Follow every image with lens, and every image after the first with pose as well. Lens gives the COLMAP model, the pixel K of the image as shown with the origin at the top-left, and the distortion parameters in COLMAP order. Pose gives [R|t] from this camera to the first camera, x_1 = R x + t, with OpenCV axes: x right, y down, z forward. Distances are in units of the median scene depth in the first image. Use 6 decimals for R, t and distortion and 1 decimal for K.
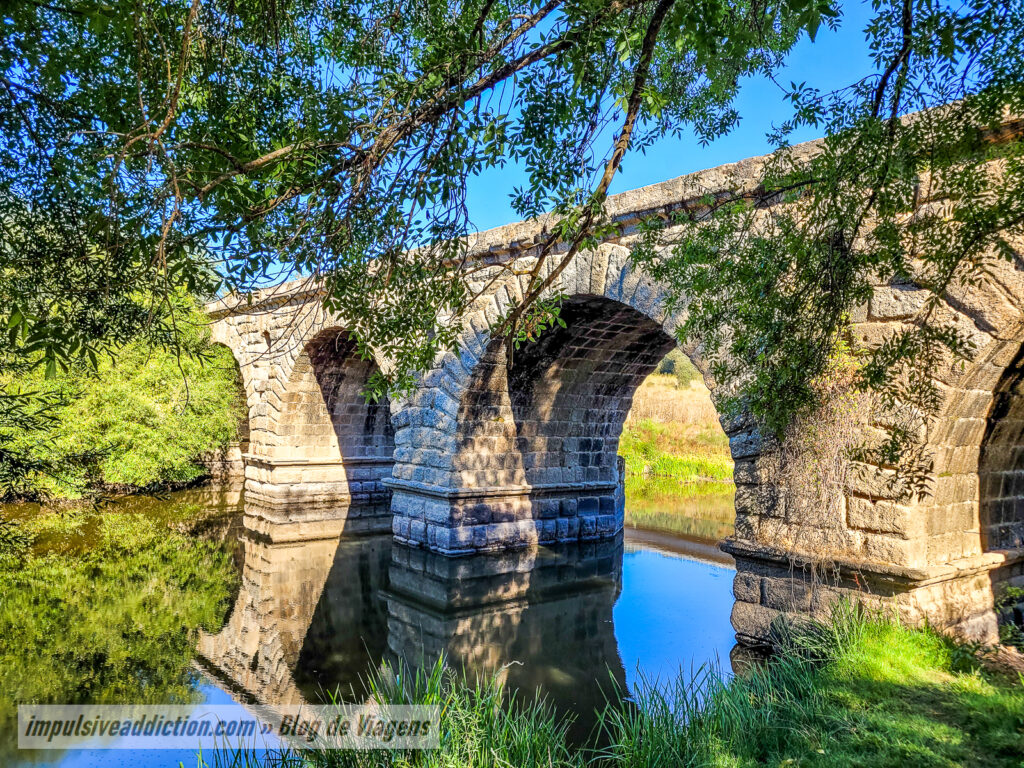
lens RADIAL K [[794.4, 0, 507.6], [0, 794.4, 356.1], [0, 0, 1]] dist [0.065138, -0.049685]
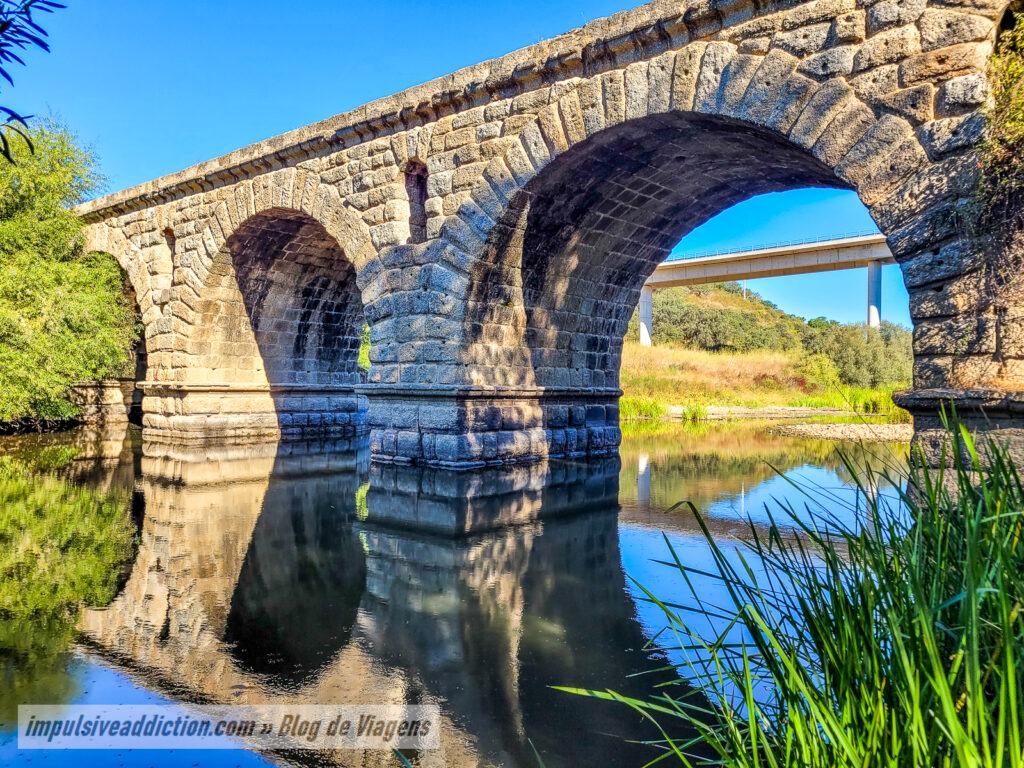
lens RADIAL K [[794.4, 0, 507.6], [0, 794.4, 356.1], [0, 0, 1]] dist [0.065138, -0.049685]
pose [[0.983787, -0.013293, 0.178845, -0.119678], [0.008703, 0.999613, 0.026424, 0.084627], [-0.179127, -0.024440, 0.983522, 0.150298]]
